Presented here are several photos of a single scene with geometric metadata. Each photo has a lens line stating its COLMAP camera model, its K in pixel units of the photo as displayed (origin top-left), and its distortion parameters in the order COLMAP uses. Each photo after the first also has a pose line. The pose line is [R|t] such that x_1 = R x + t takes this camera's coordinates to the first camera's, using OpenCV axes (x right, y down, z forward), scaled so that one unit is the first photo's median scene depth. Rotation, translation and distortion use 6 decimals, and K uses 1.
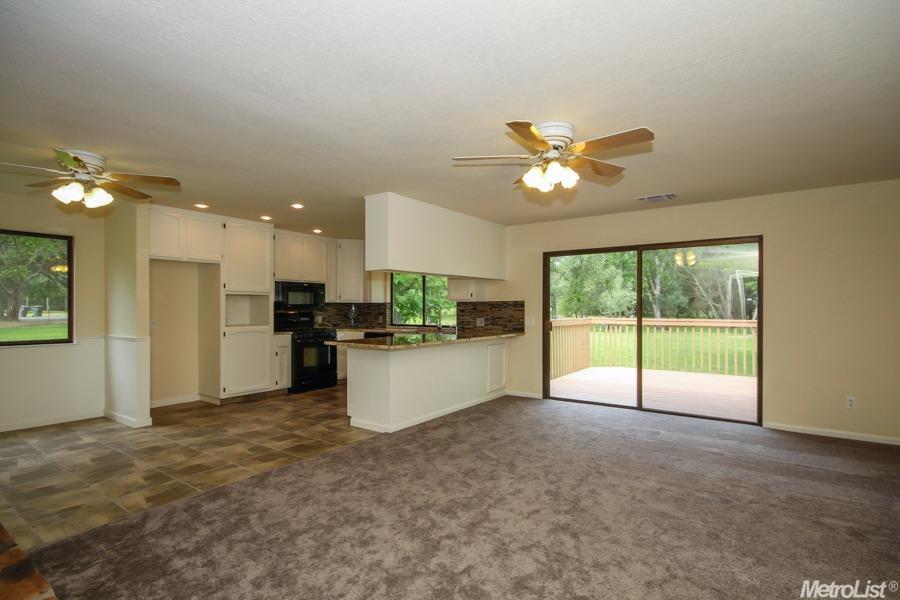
lens RADIAL K [[434.6, 0, 450.0], [0, 434.6, 300.0], [0, 0, 1]] dist [0.000936, 0.000247]
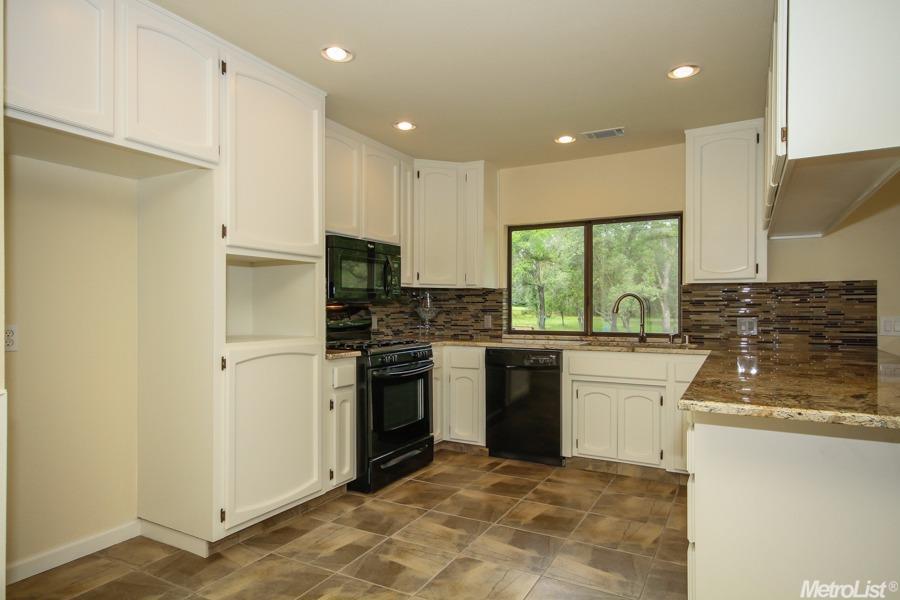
lens RADIAL K [[521.9, 0, 449.9], [0, 521.9, 296.8], [0, 0, 1]] dist [0.004095, 0.000819]
pose [[0.992790, 0.002564, 0.119841, -0.328966], [-0.002416, 0.999996, -0.001377, 0.019644], [-0.119845, 0.001077, 0.992792, 0.465303]]
